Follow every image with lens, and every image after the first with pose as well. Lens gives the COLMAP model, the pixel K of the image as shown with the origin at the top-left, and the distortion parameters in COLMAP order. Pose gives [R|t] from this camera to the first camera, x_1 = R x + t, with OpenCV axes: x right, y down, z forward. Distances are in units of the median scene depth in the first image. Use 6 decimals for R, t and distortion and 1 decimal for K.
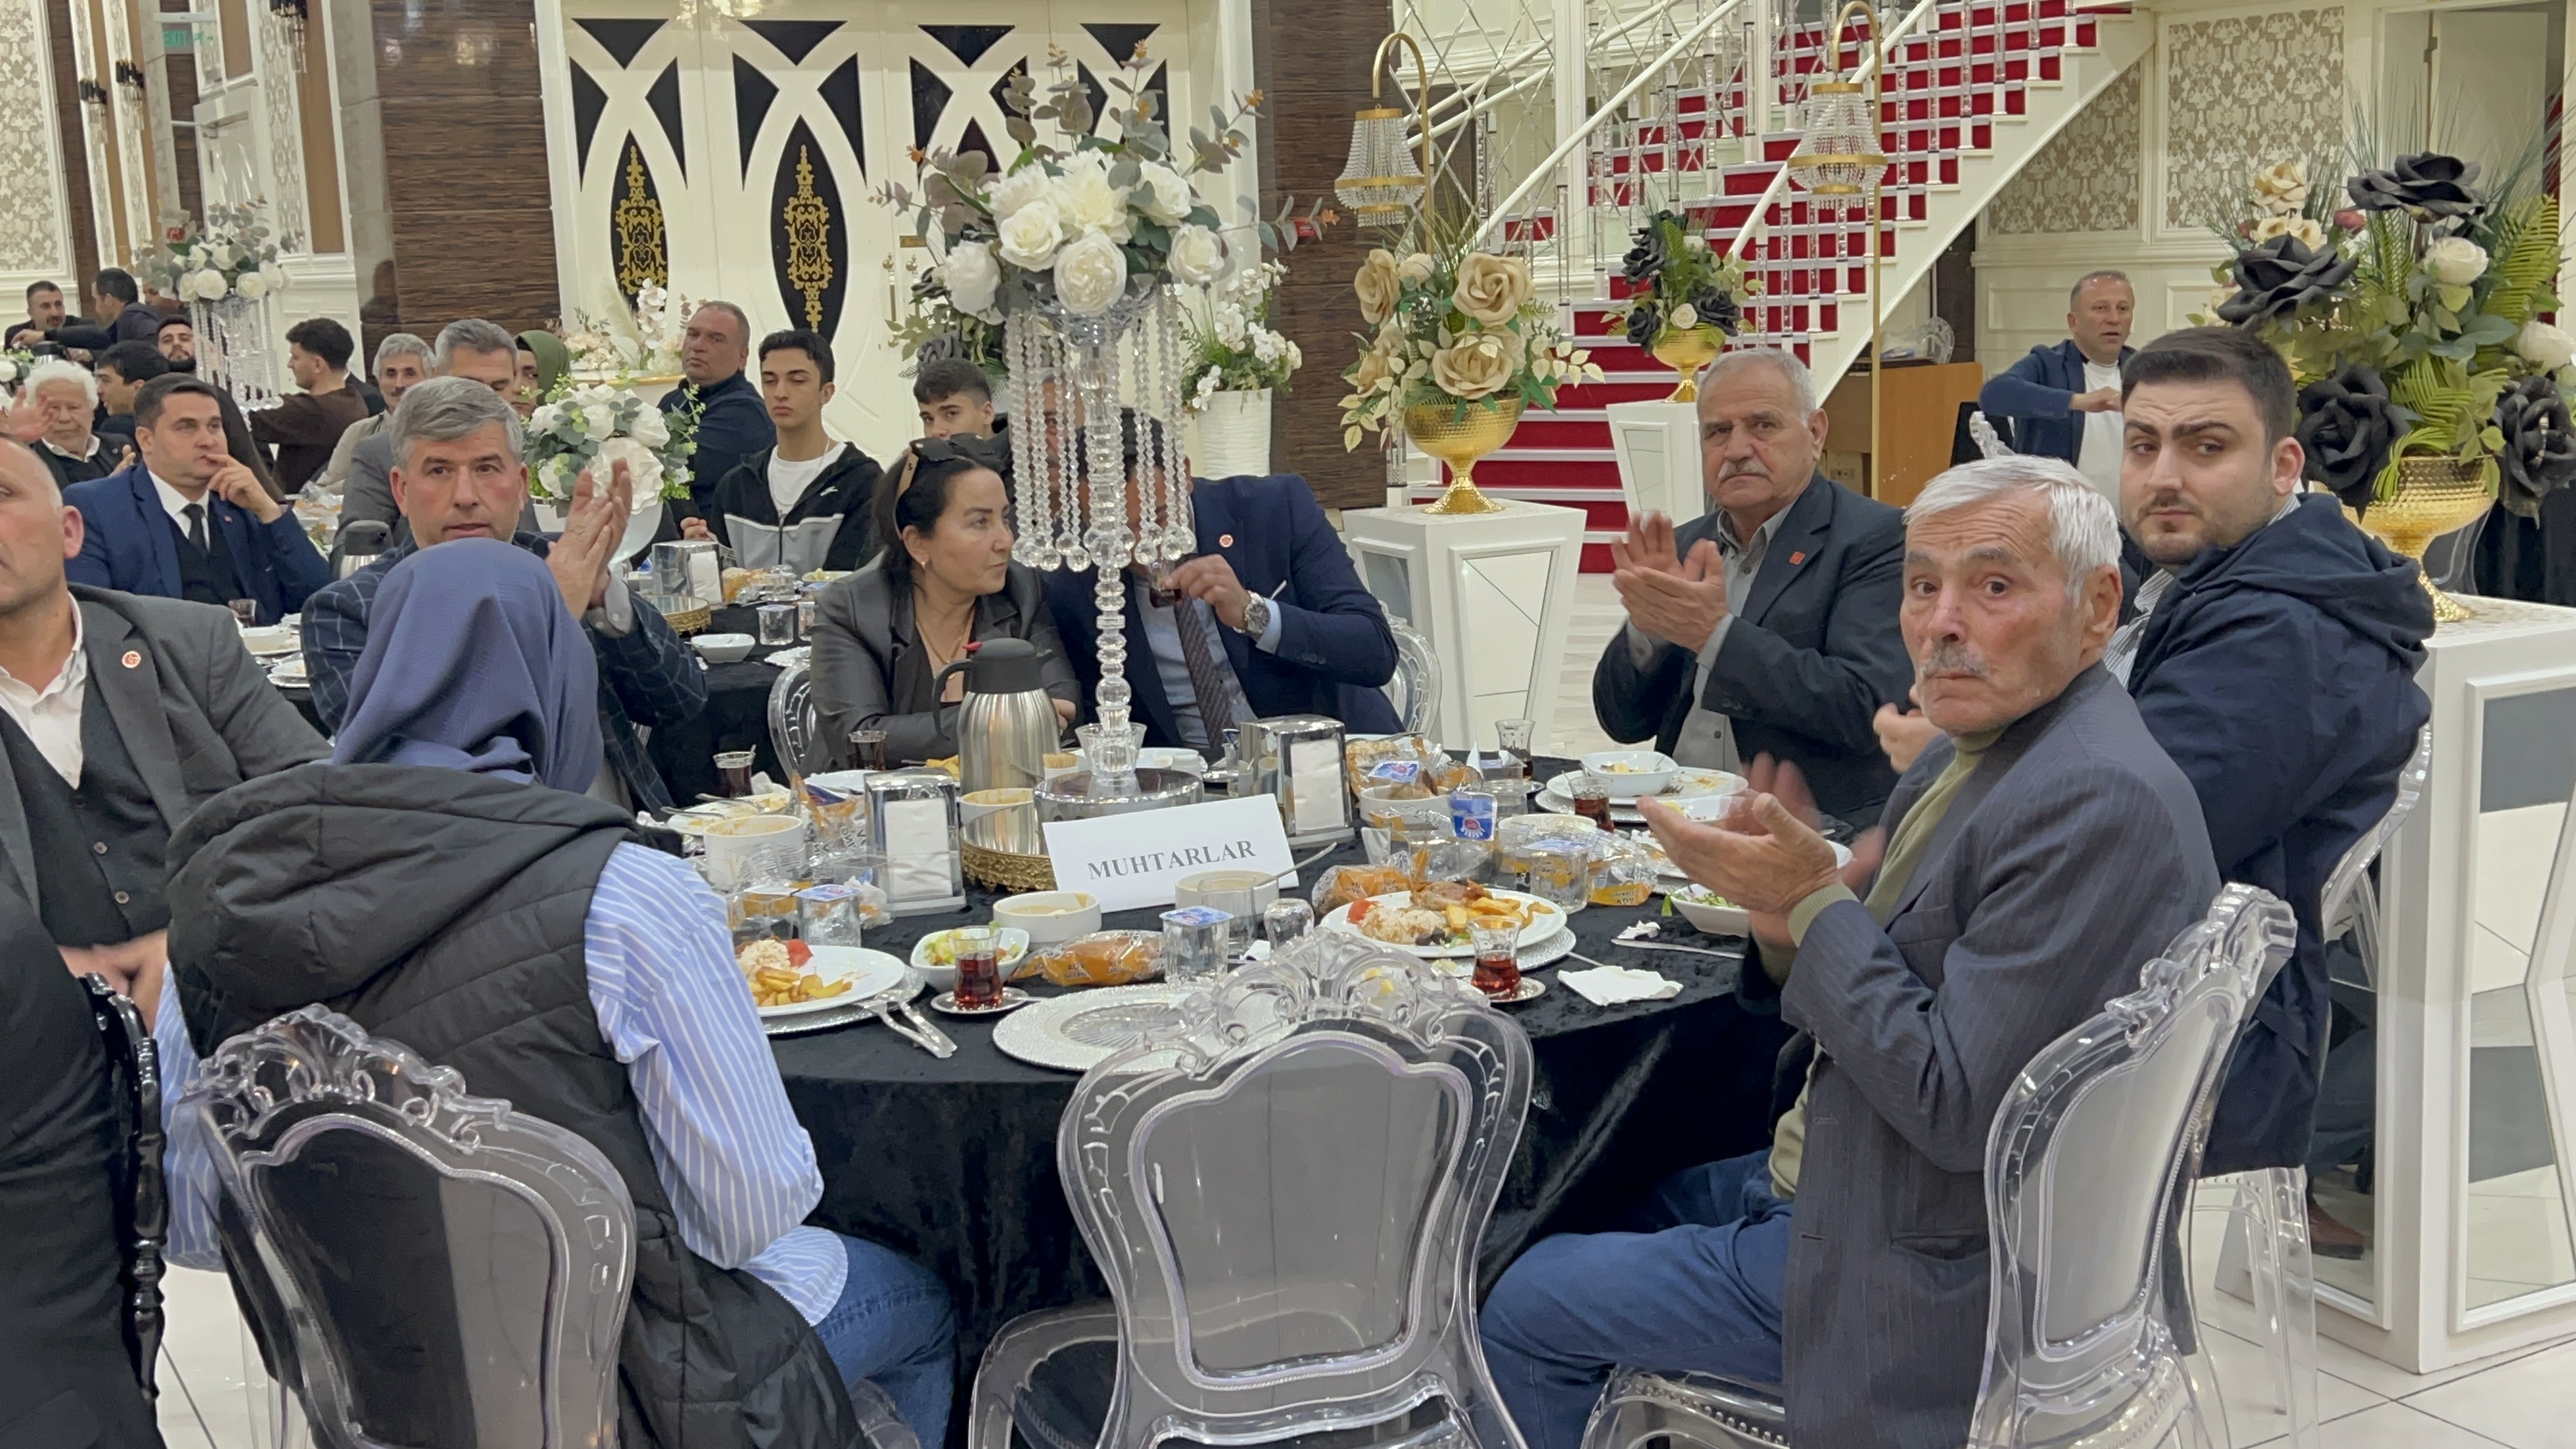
lens RADIAL K [[2769.7, 0, 1288.0], [0, 2769.7, 724.5], [0, 0, 1]] dist [0.121876, -0.354206]
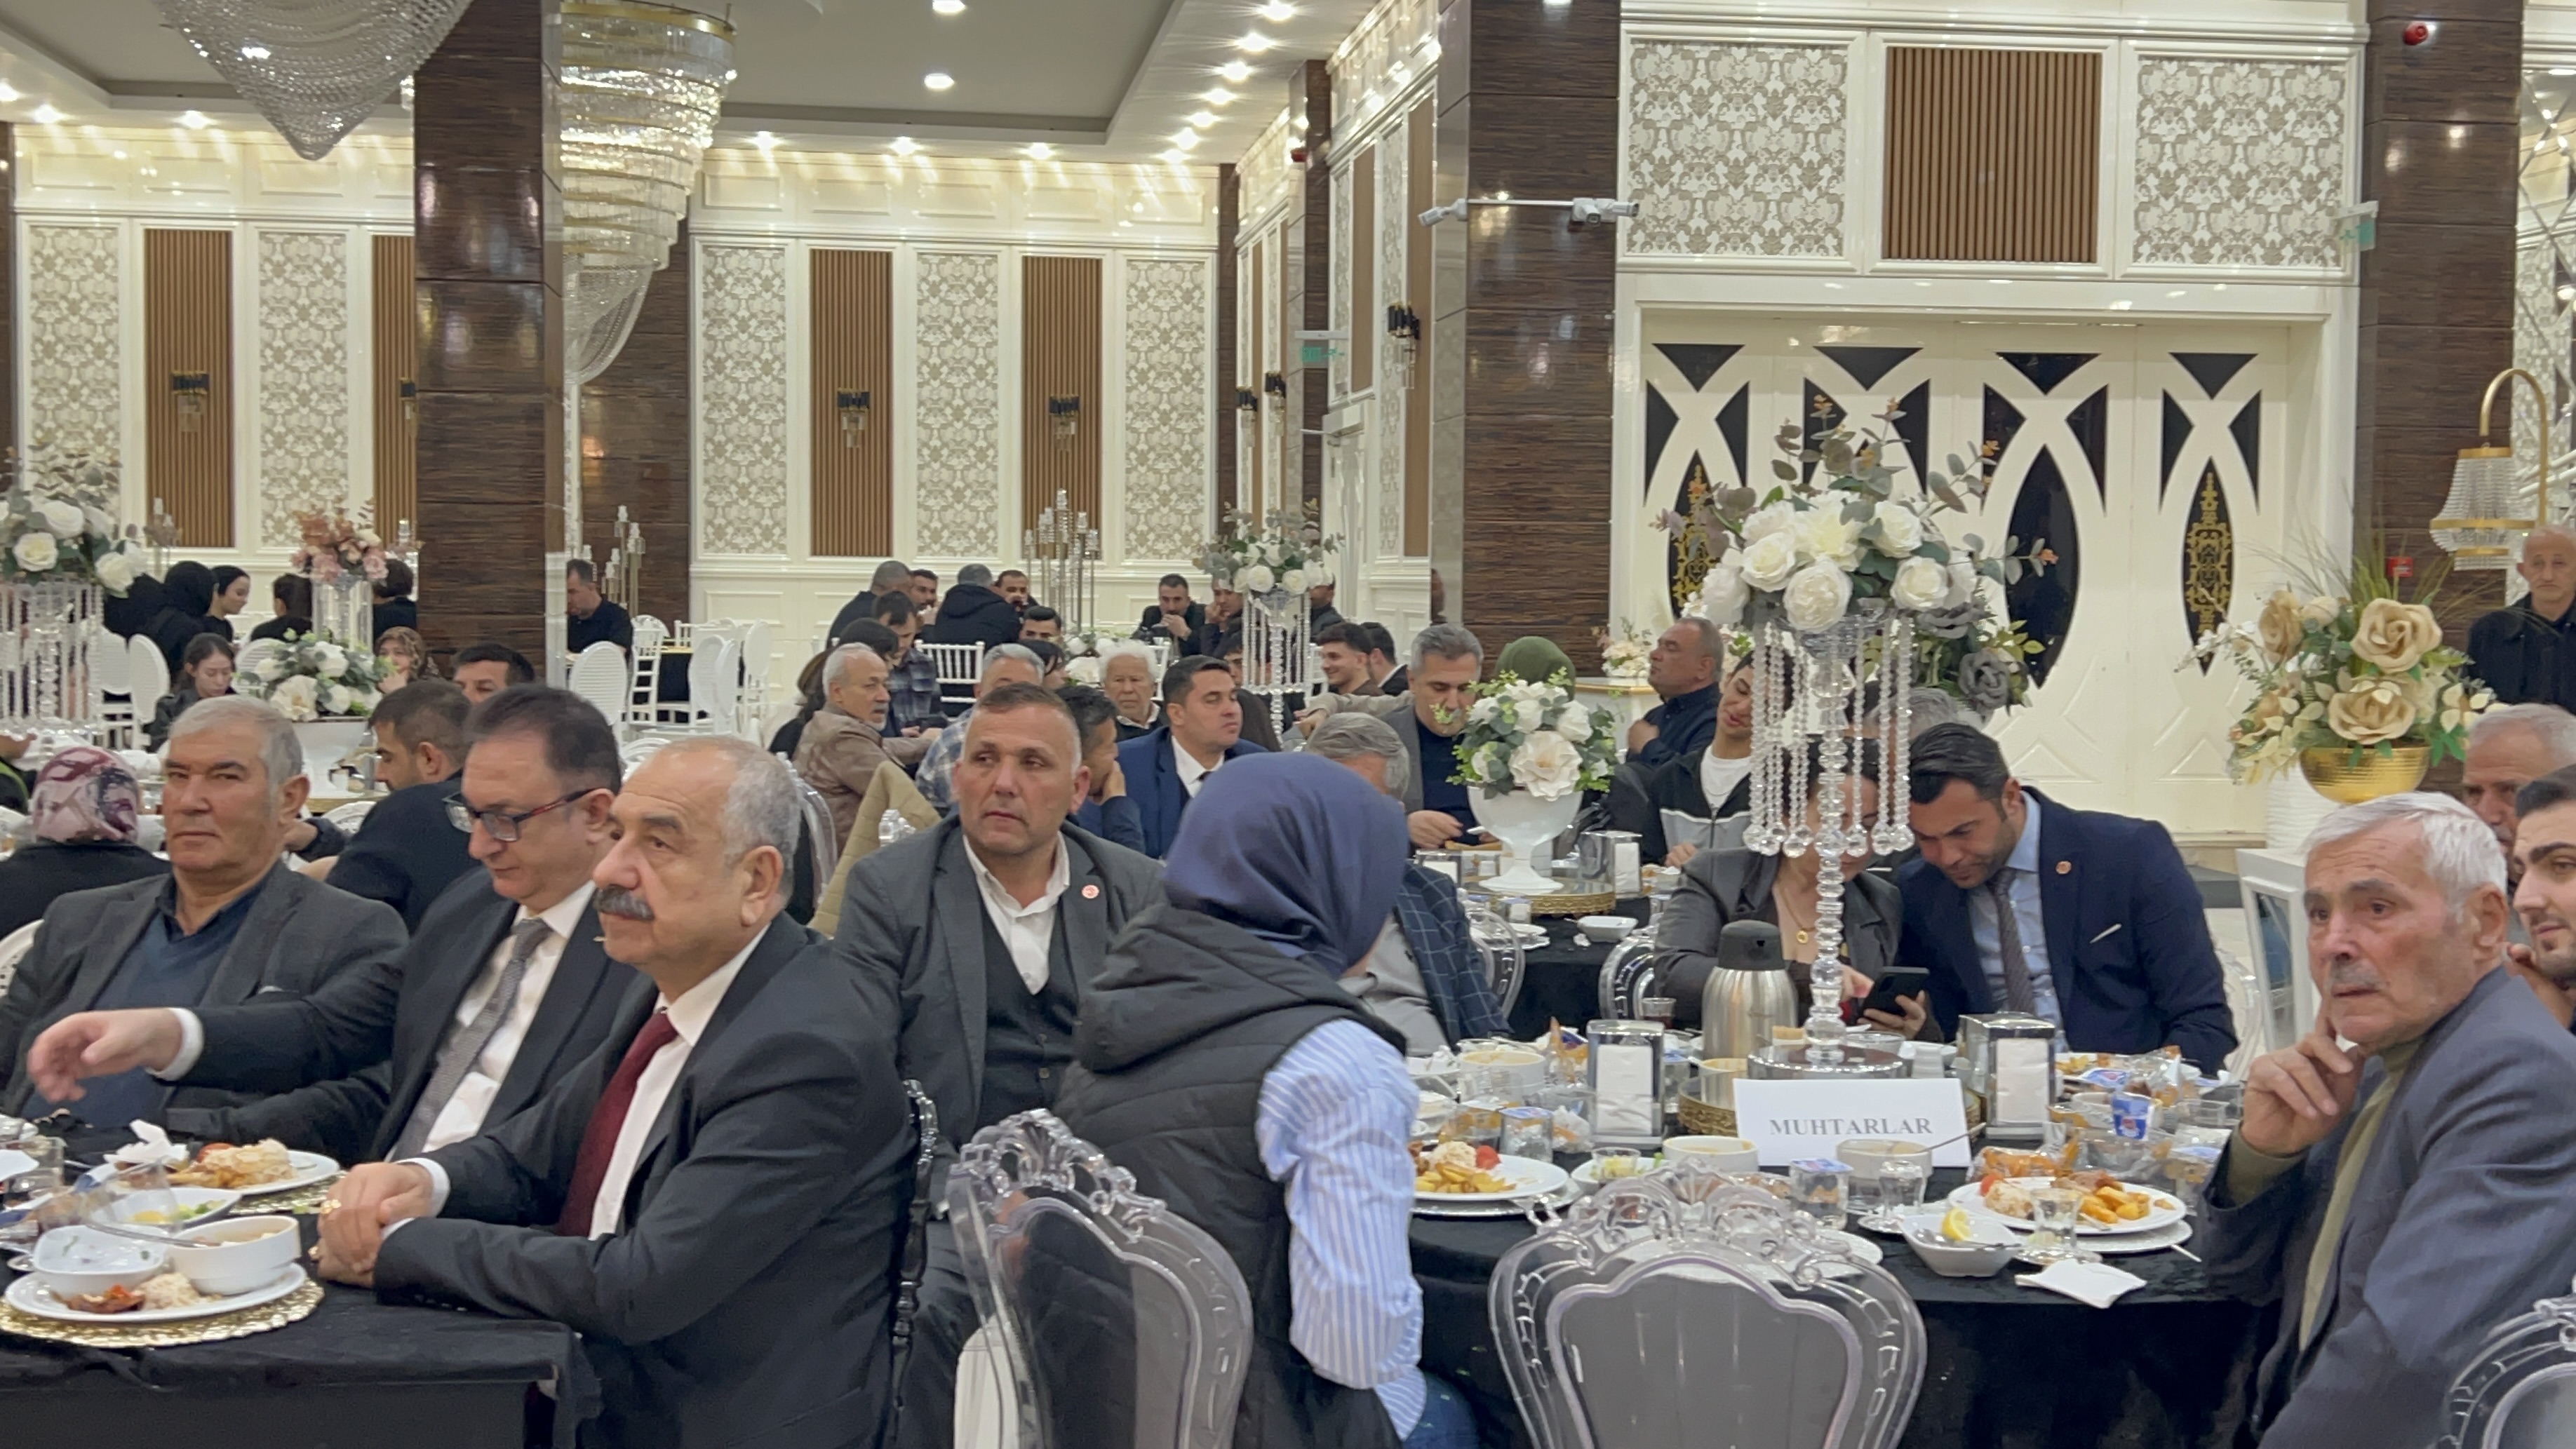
lens RADIAL K [[2947.5, 0, 1288.0], [0, 2947.5, 724.5], [0, 0, 1]] dist [0.072027, -0.325349]
pose [[0.923140, 0.063293, -0.379219, 0.109172], [-0.106749, 0.989769, -0.094666, 0.015308], [0.369347, 0.127872, 0.920452, -0.104096]]
